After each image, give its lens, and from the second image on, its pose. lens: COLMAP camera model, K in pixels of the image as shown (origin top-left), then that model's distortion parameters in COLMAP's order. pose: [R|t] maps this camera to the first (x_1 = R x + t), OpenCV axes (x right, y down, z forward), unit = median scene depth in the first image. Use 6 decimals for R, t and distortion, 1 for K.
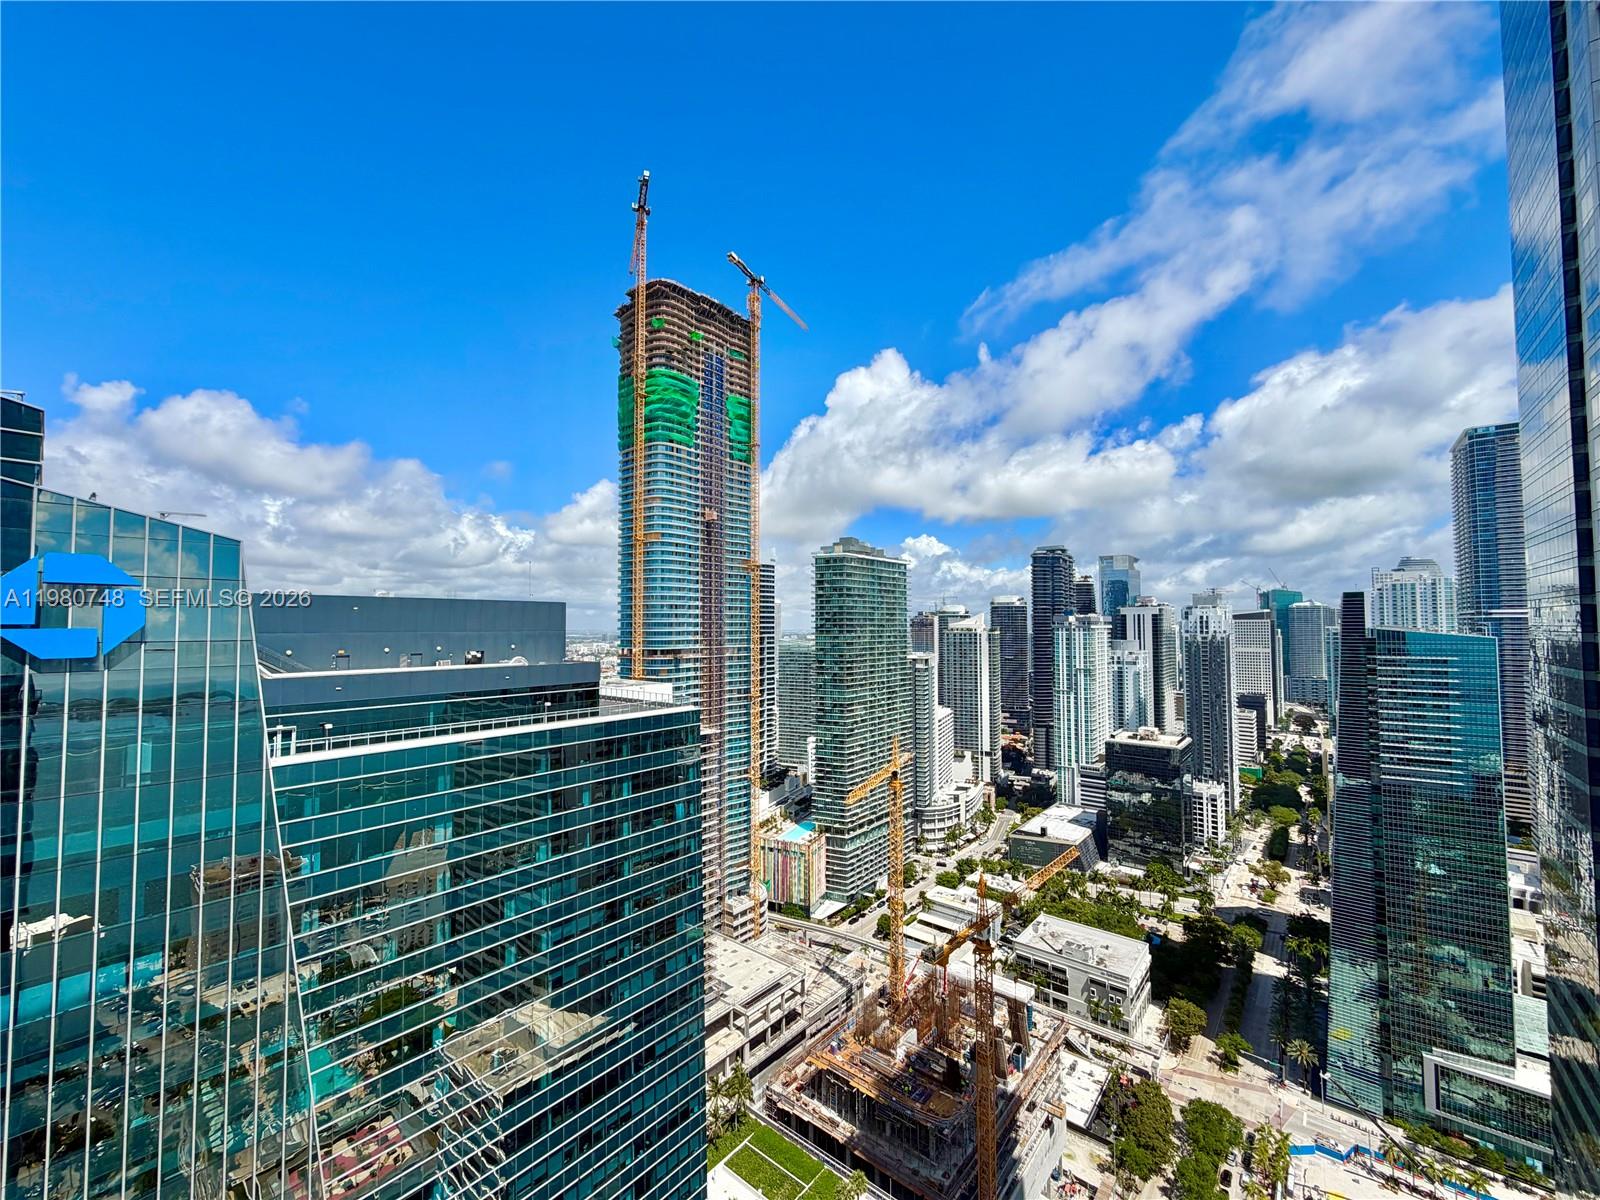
lens RADIAL K [[634.8, 0, 790.8], [0, 634.8, 602.5], [0, 0, 1]] dist [0.000877, -0.000307]
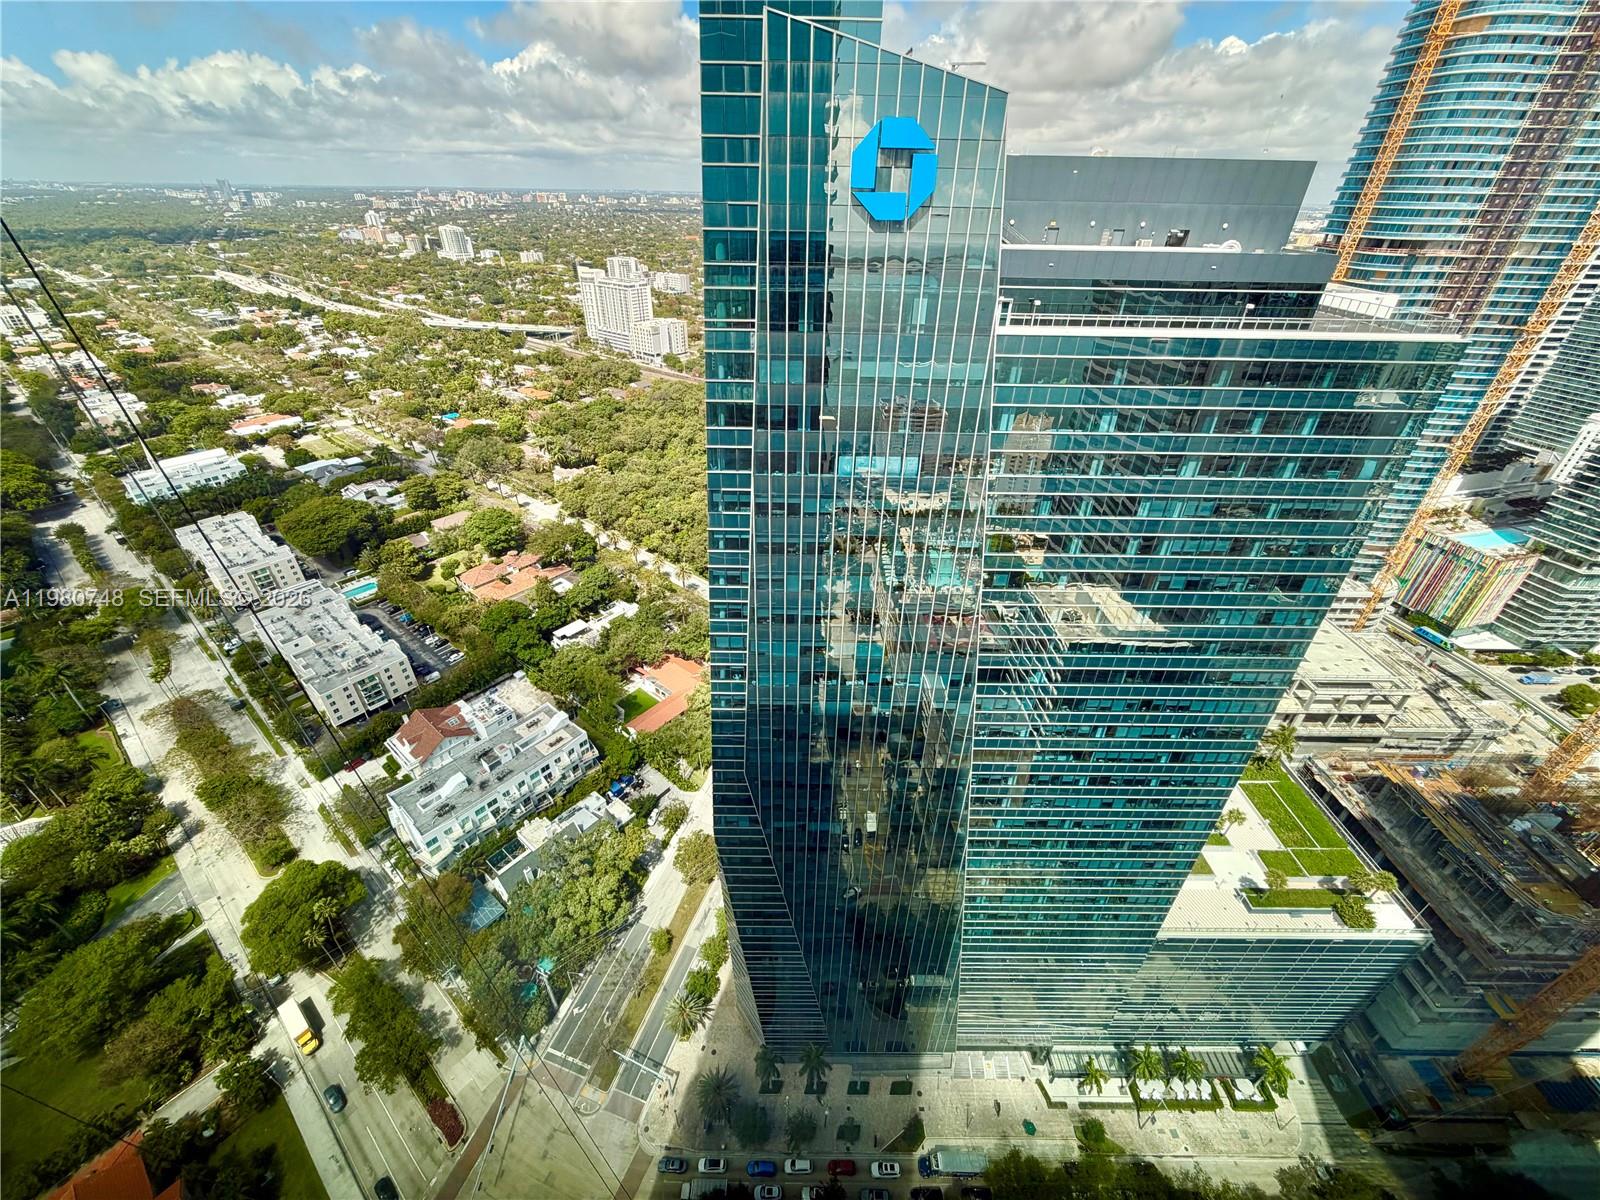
lens RADIAL K [[634.8, 0, 796.2], [0, 634.8, 598.0], [0, 0, 1]] dist [0.000877, -0.000307]
pose [[0.651296, 0.419702, -0.632190, -0.036562], [0.012332, 0.827154, 0.561840, -0.000970], [0.758724, -0.373720, 0.533546, -0.030101]]
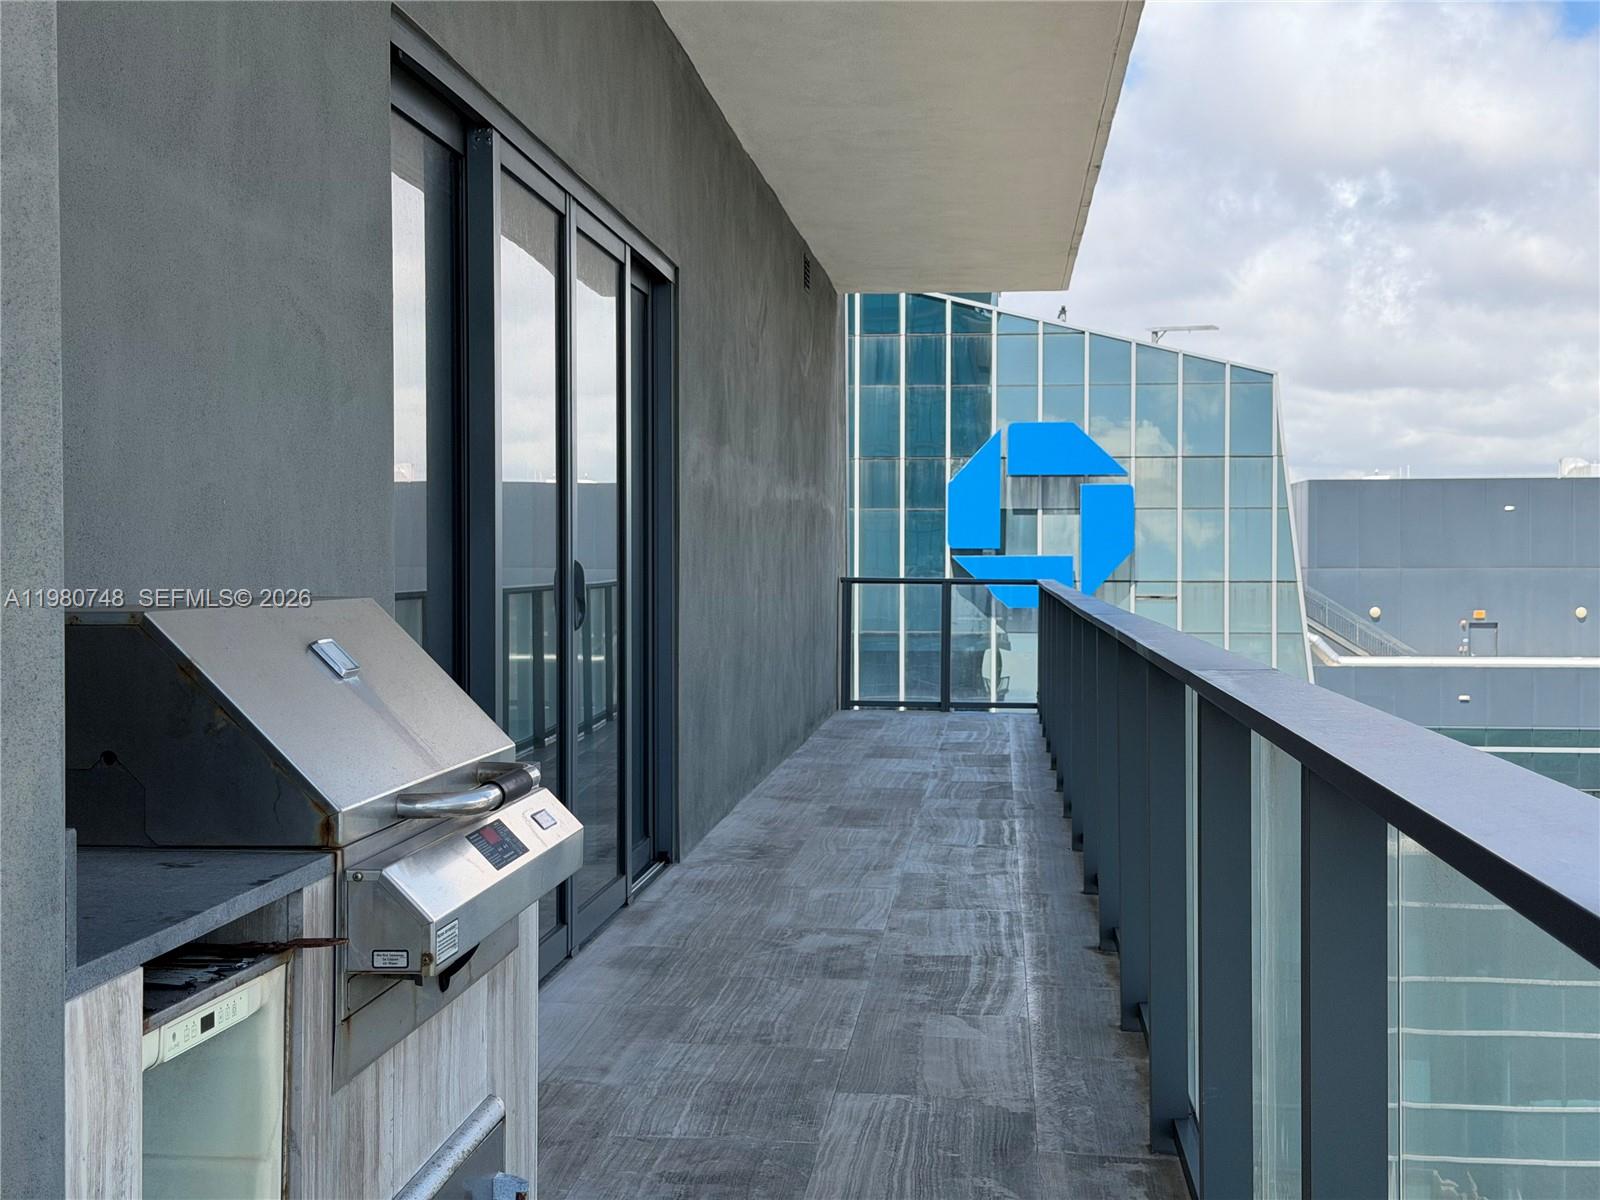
lens RADIAL K [[2257.0, 0, 802.9], [0, 2257.0, 597.9], [0, 0, 1]] dist [0.112123, 0.000000]
pose [[0.578055, 0.016734, -0.815826, 0.105793], [0.030232, 0.998664, 0.041905, -0.003501], [0.815437, -0.048887, 0.576777, -0.091837]]
